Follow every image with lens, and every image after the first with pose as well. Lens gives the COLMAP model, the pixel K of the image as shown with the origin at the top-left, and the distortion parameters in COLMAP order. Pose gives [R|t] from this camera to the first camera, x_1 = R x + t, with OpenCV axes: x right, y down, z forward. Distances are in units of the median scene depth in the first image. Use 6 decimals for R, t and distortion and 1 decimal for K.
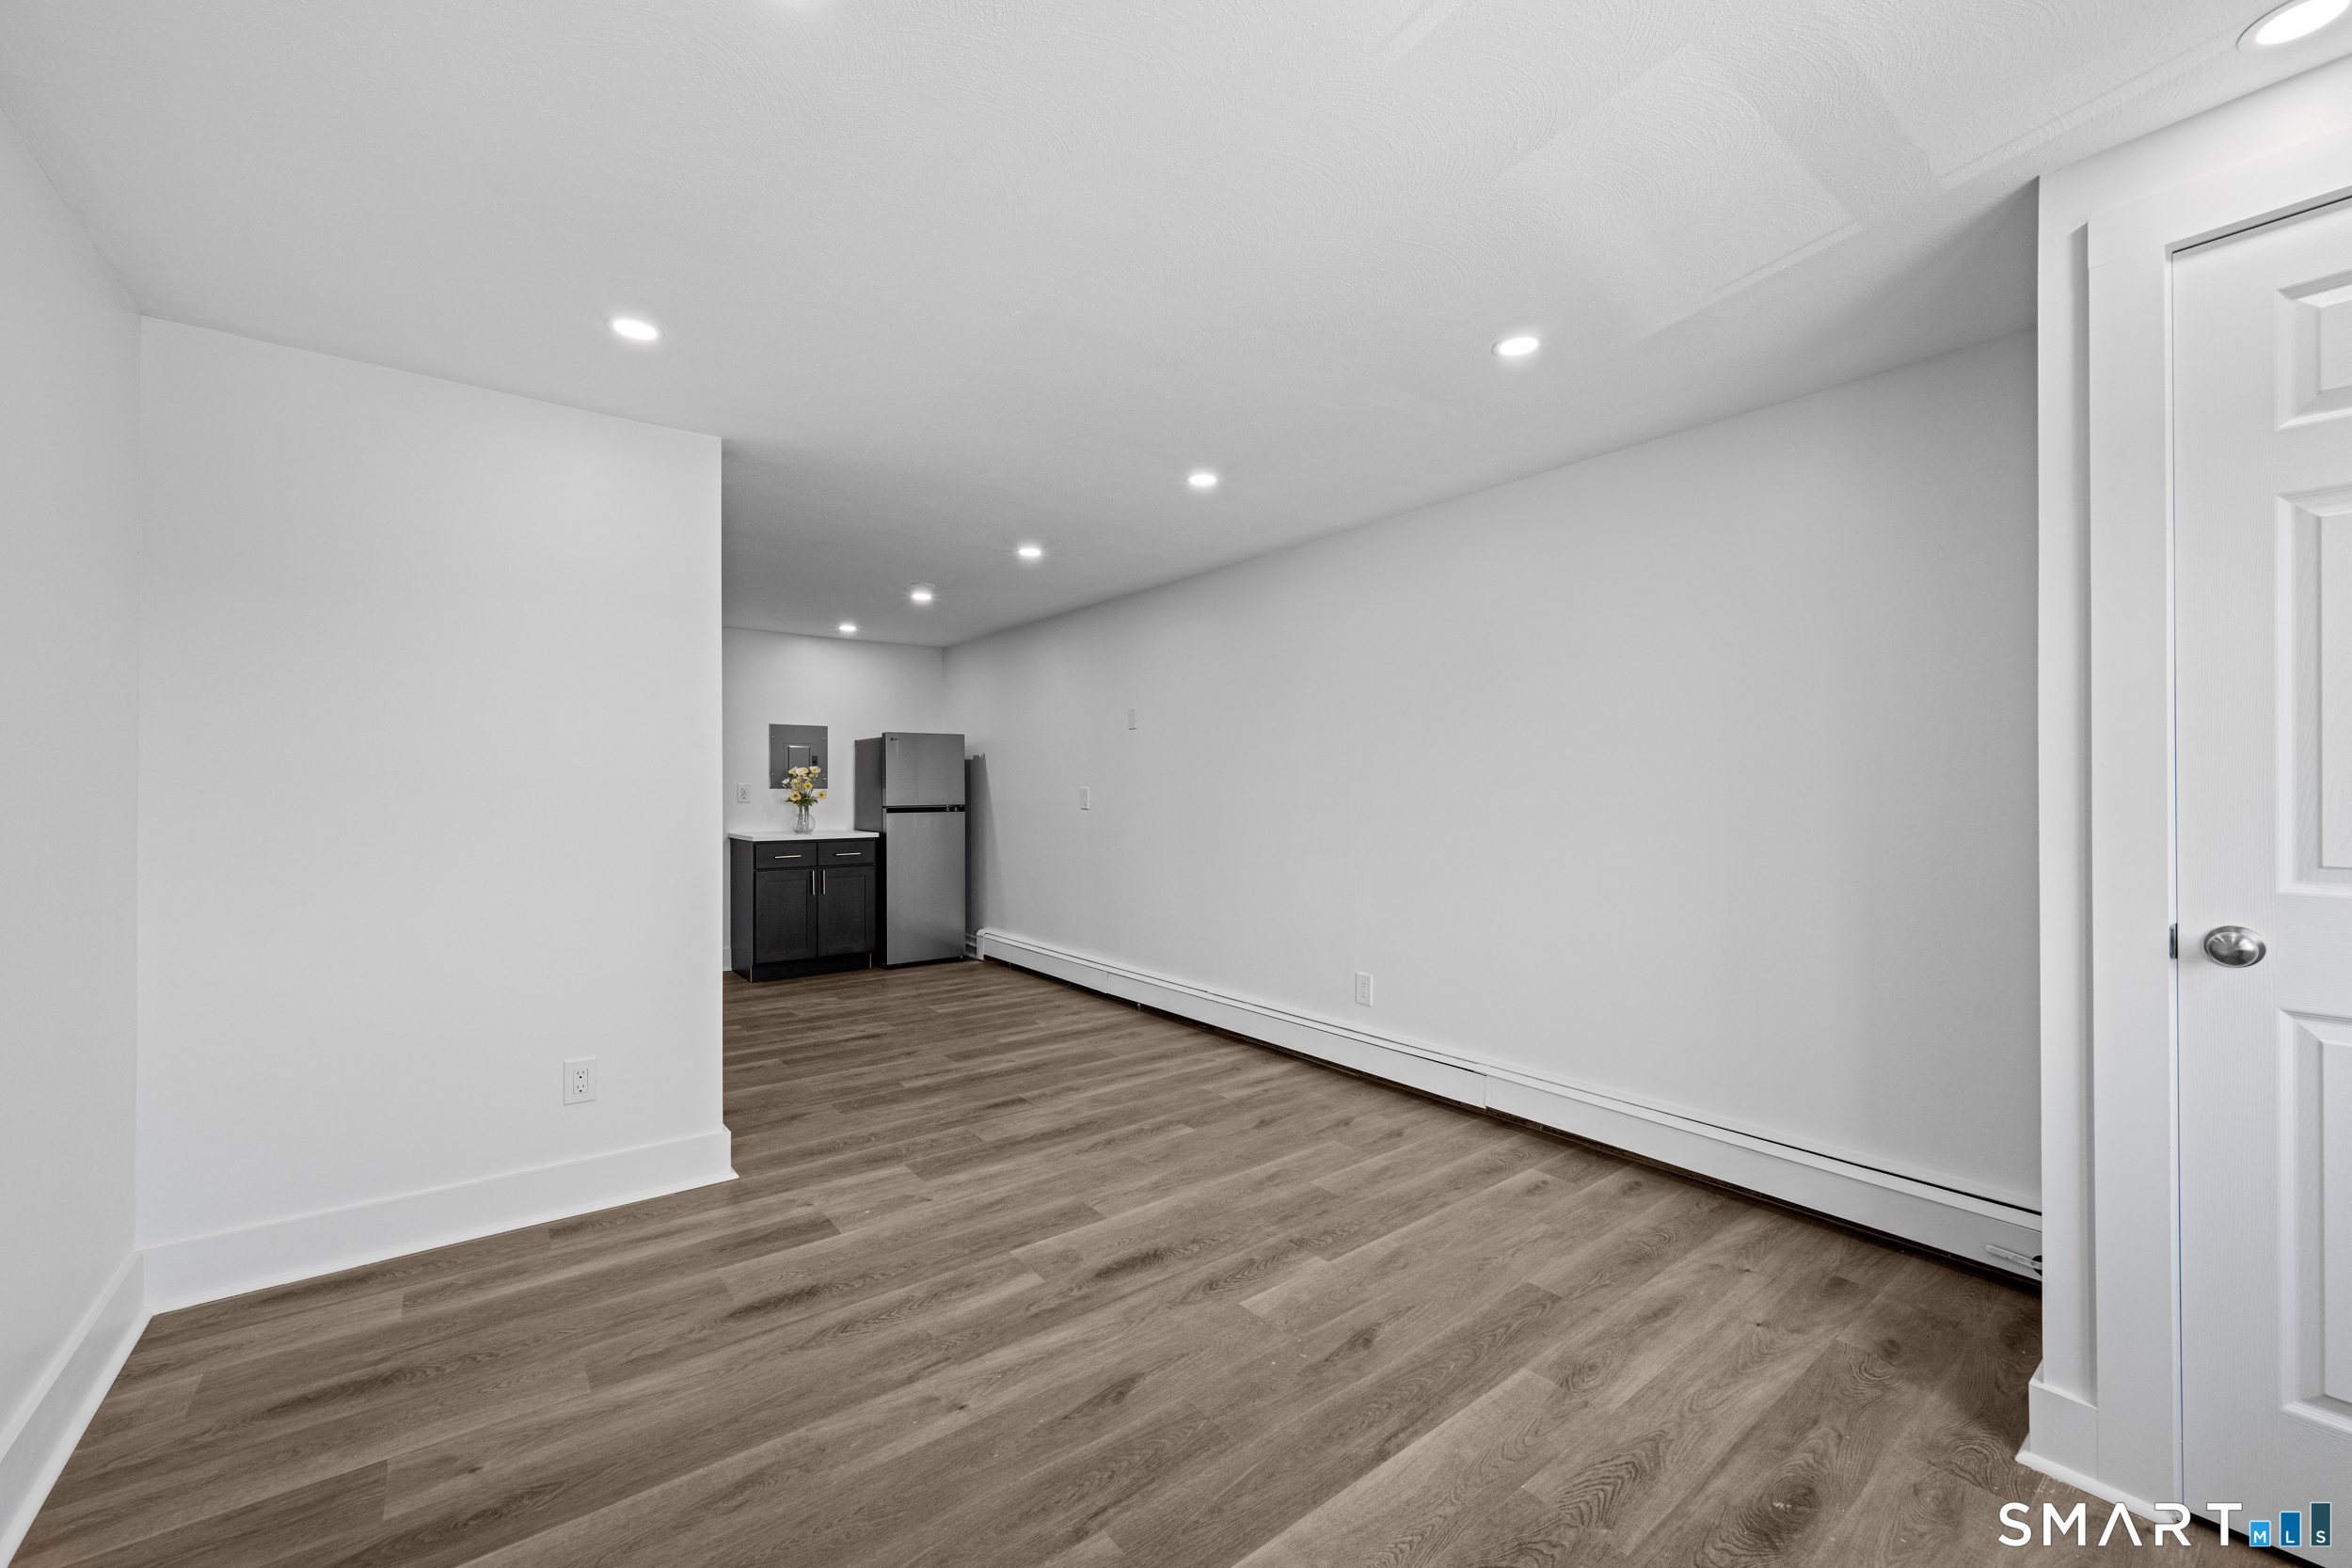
lens RADIAL K [[924.4, 0, 1176.0], [0, 924.4, 784.0], [0, 0, 1]] dist [-0.010841, 0.000160]
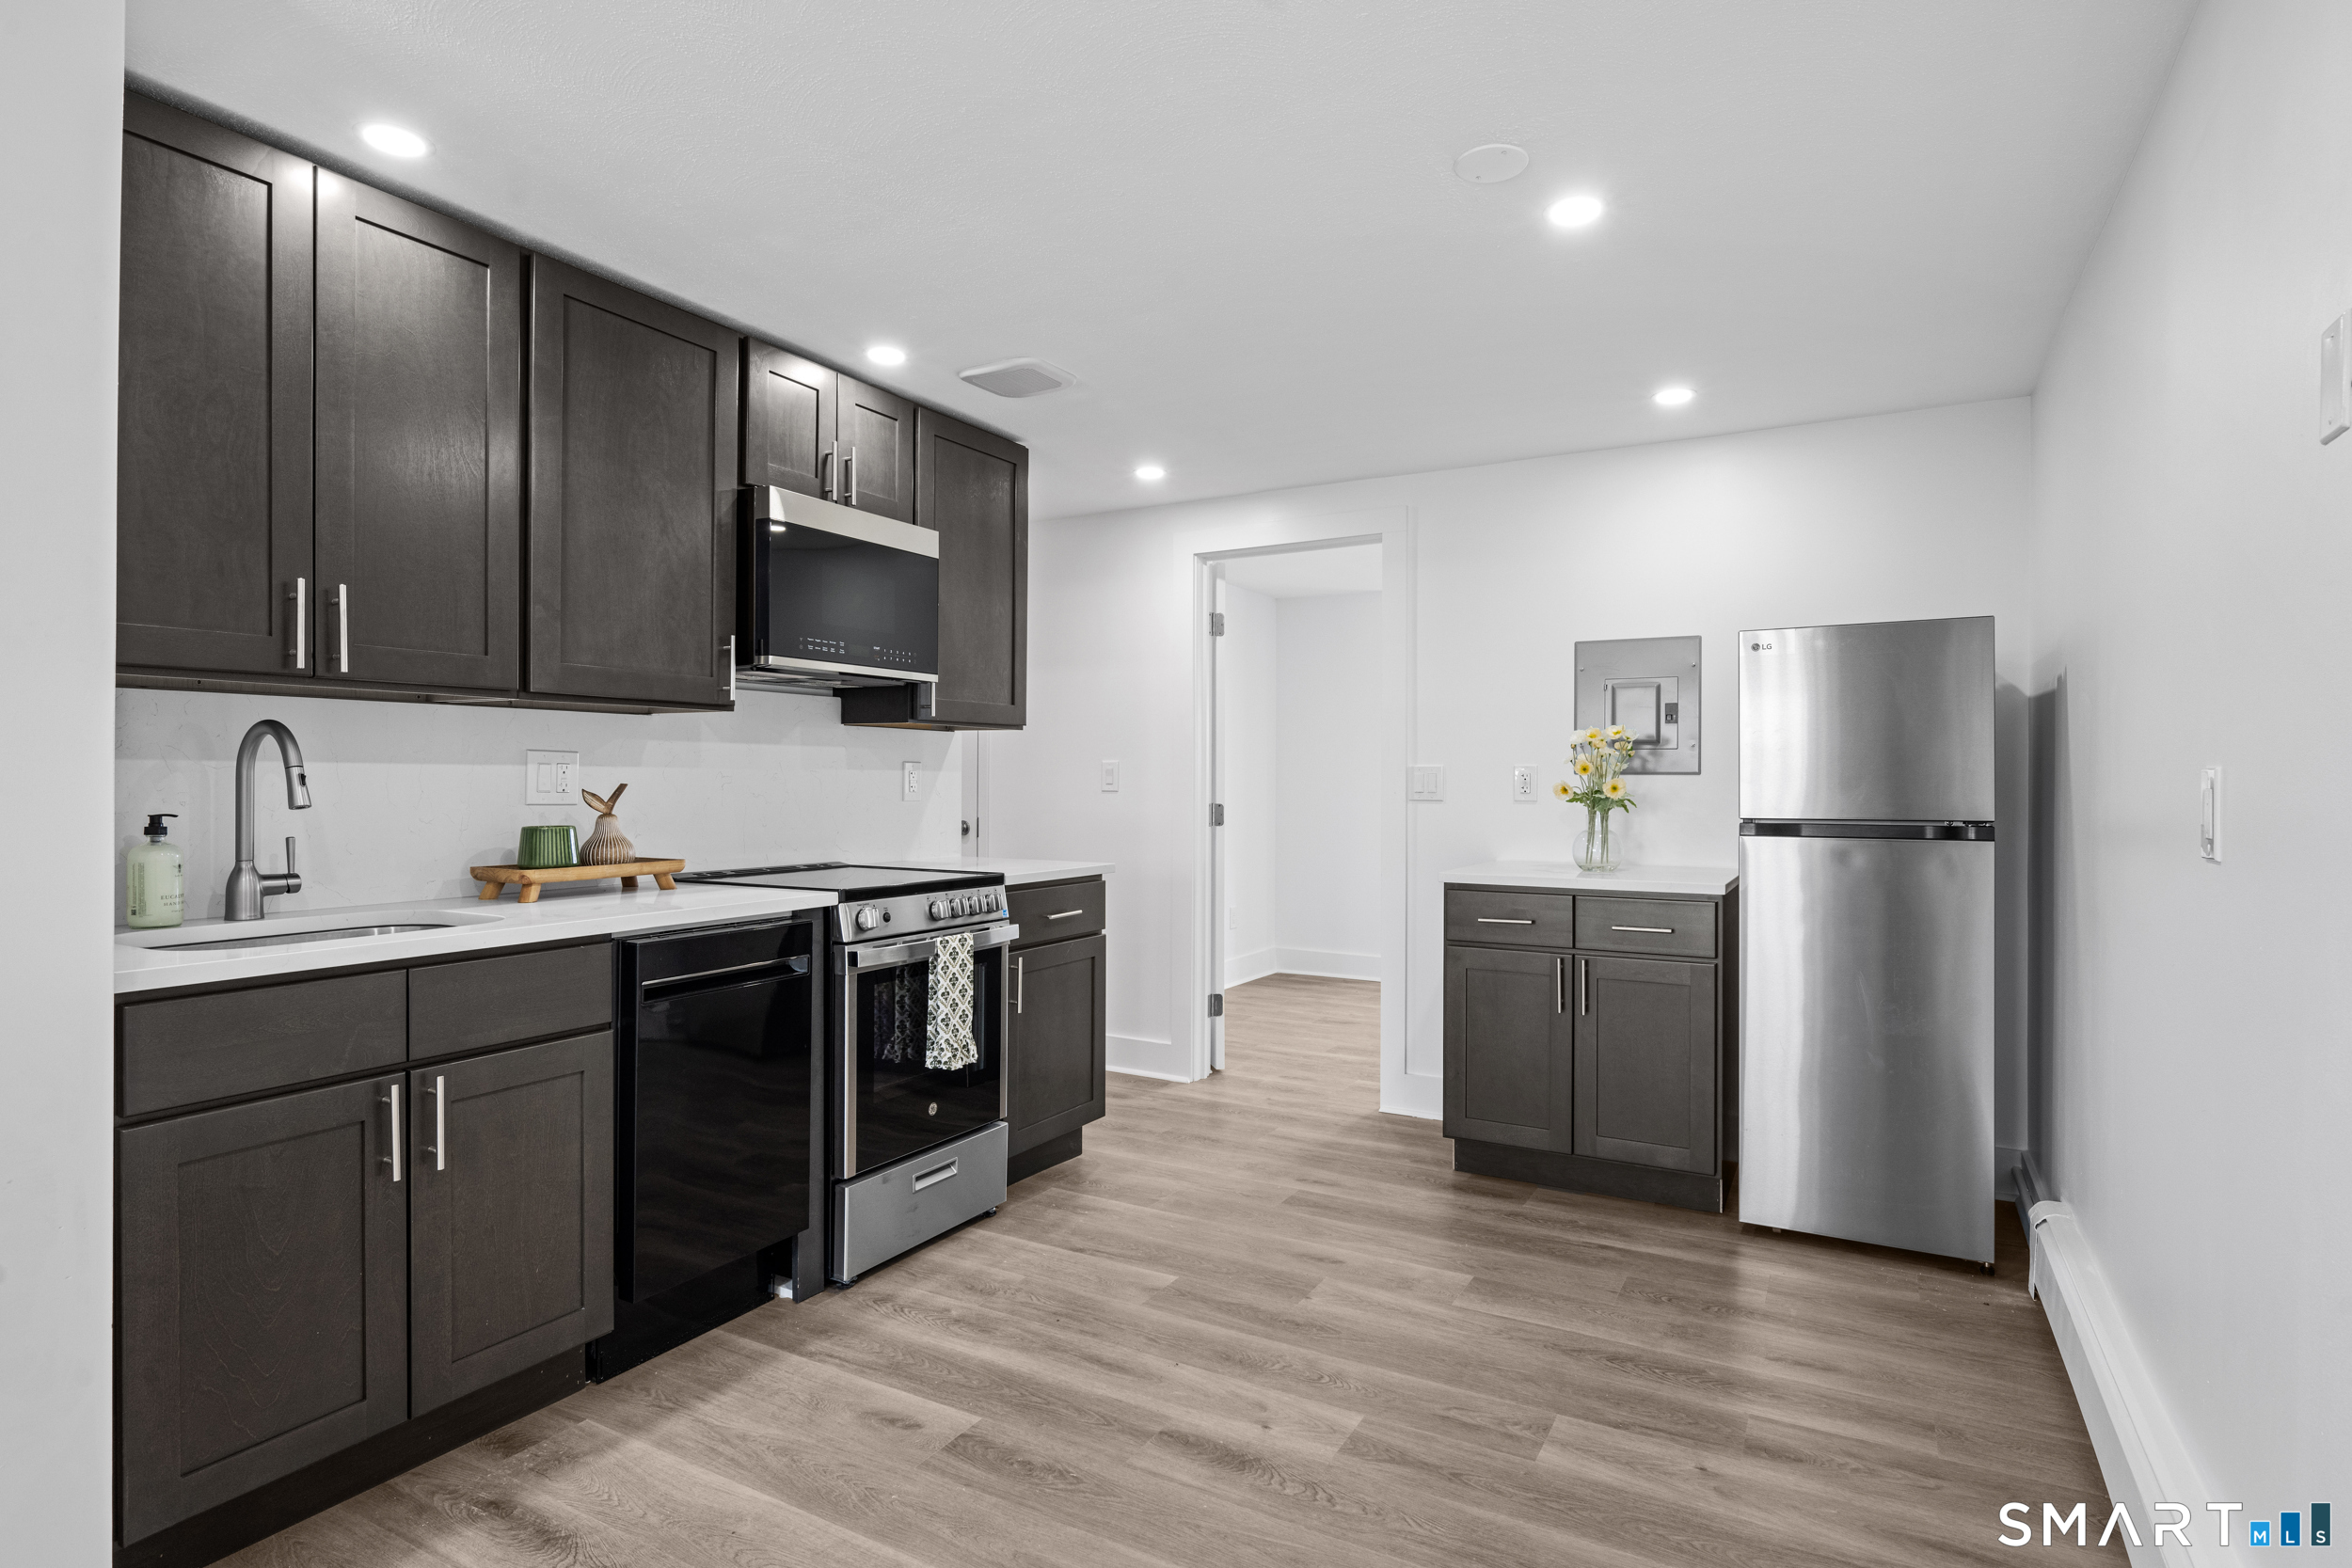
lens RADIAL K [[1207.8, 0, 1184.8], [0, 1207.8, 779.2], [0, 0, 1]] dist [-0.002419, 0.000036]
pose [[0.384911, -0.001589, -0.922952, 0.171143], [0.003428, 0.999994, -0.000292, 0.016177], [0.922947, -0.003052, 0.384914, 1.434666]]
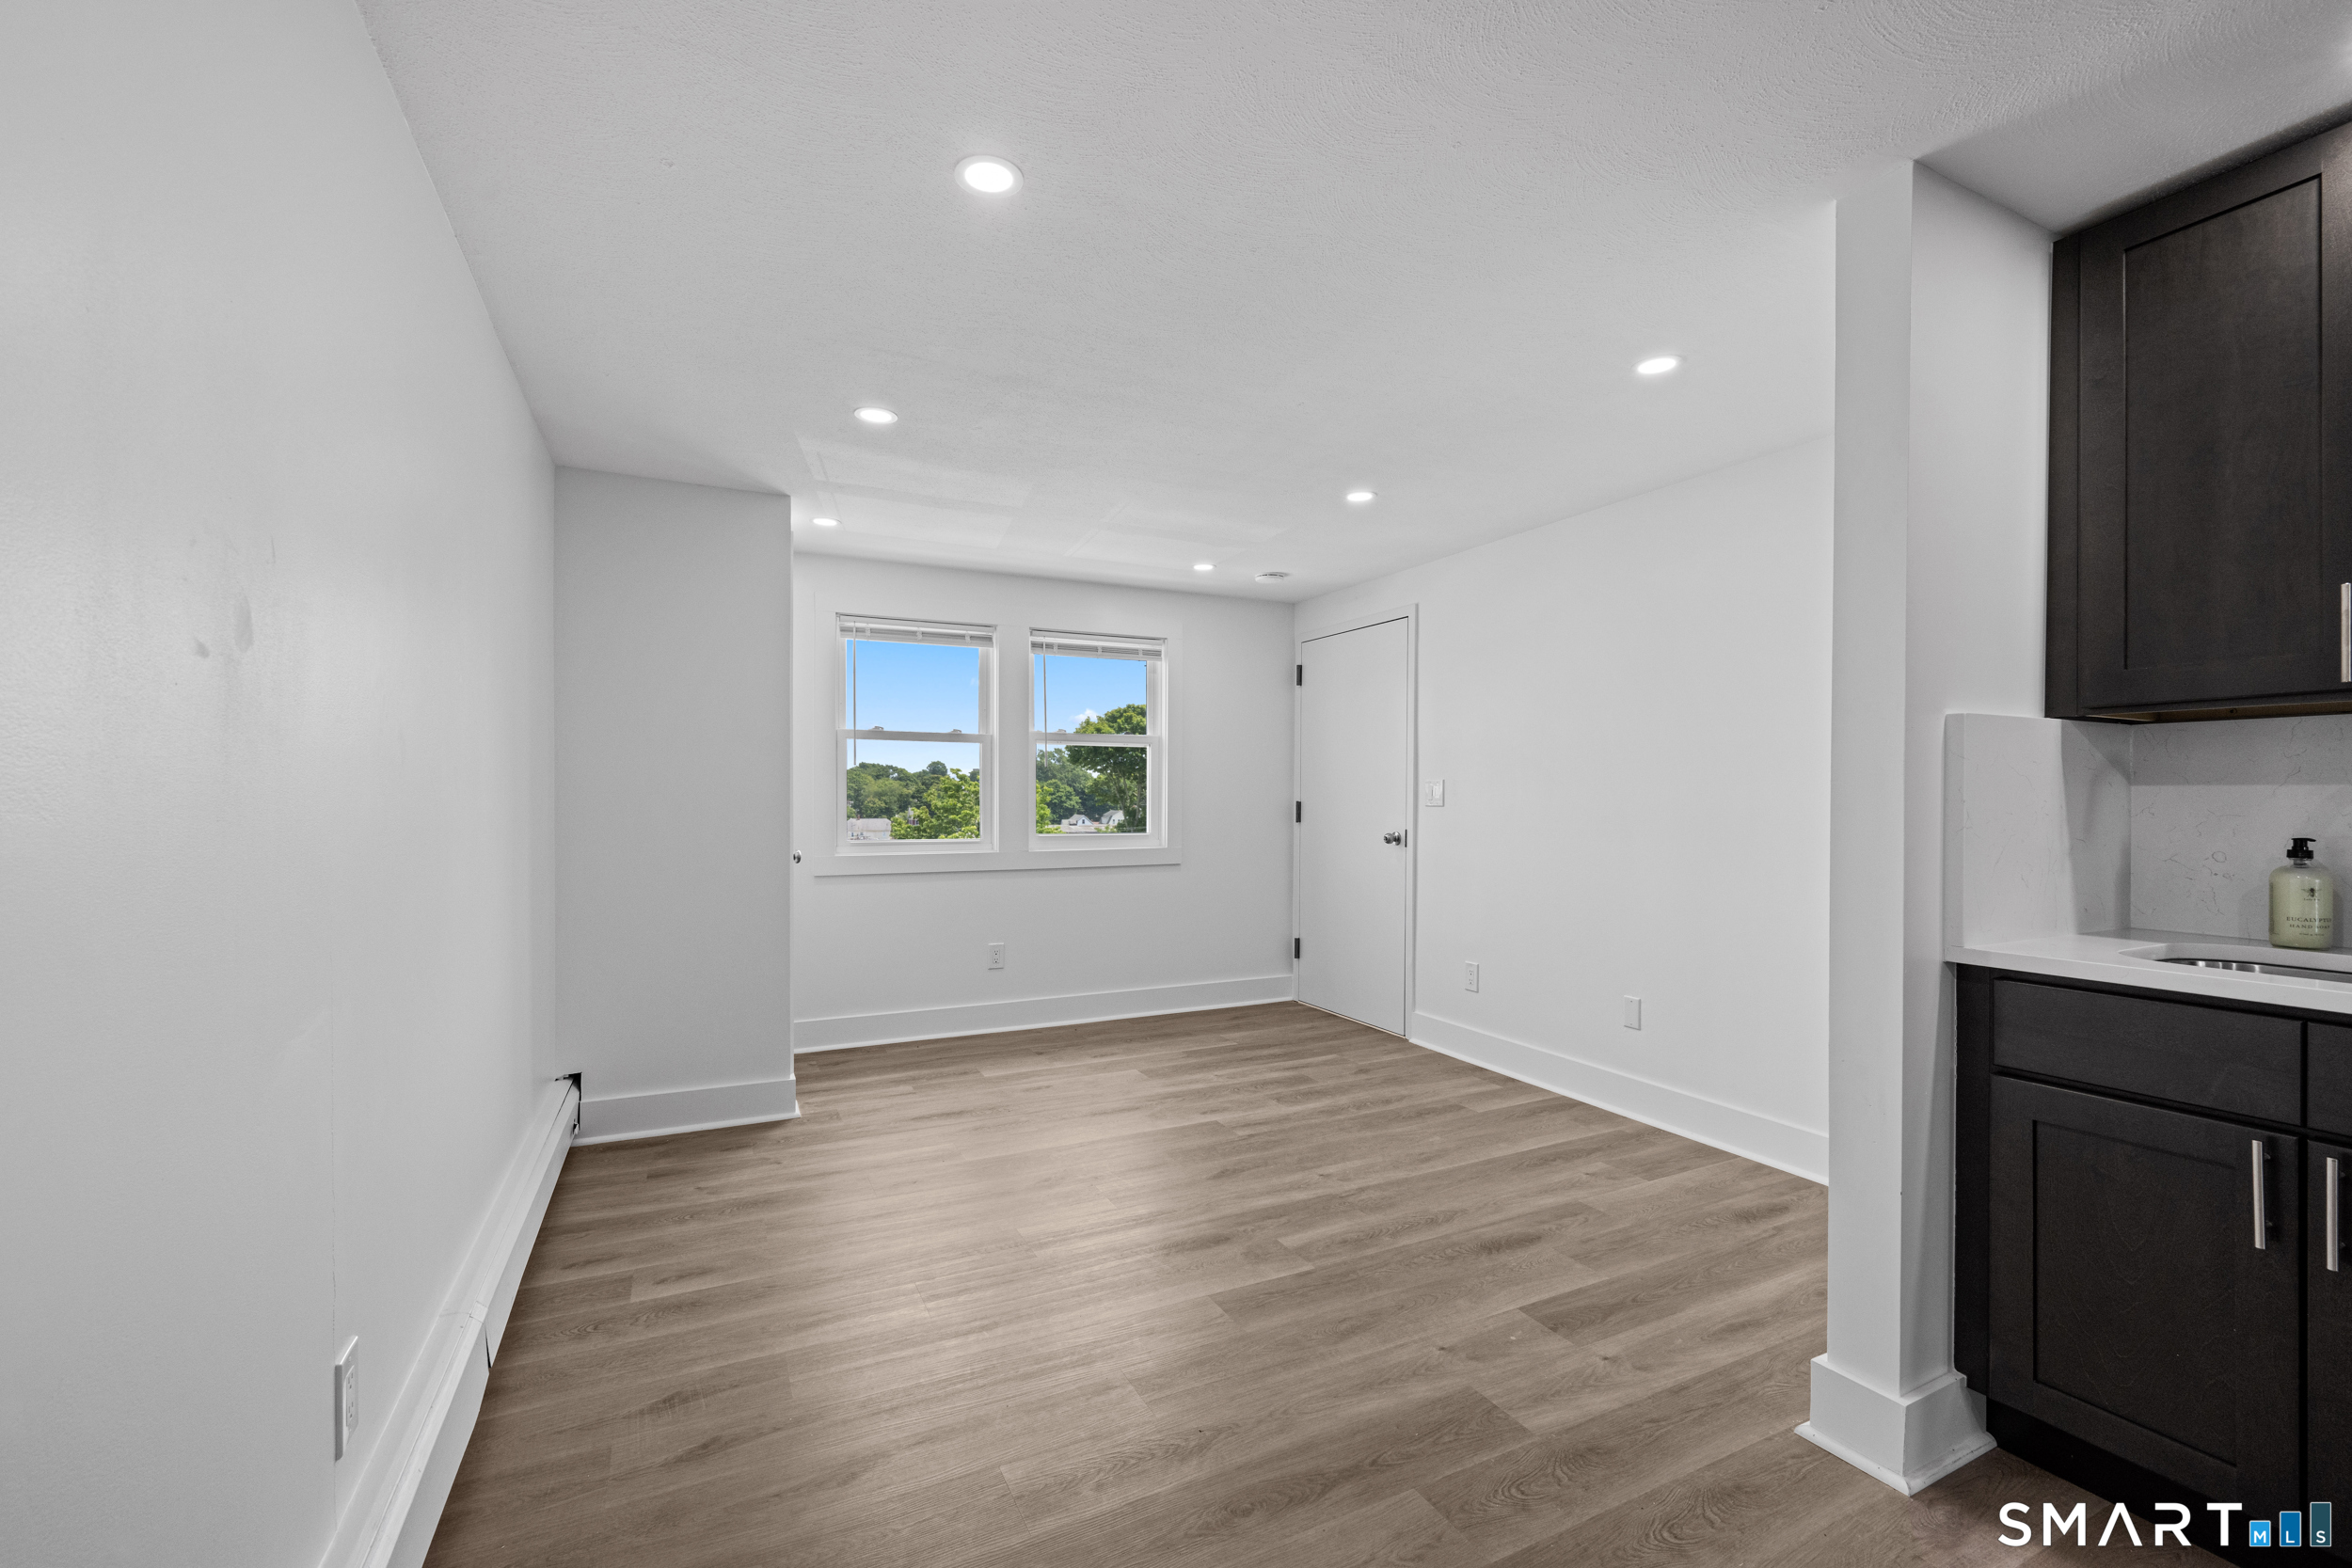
lens RADIAL K [[982.8, 0, 1171.1], [0, 982.8, 797.0], [0, 0, 1]] dist [0.001699, 0.000201]
pose [[-0.978600, -0.003169, 0.205748, -0.231914], [-0.004396, 0.999975, -0.005504, 0.016011], [-0.205726, -0.006291, -0.978589, 1.949810]]
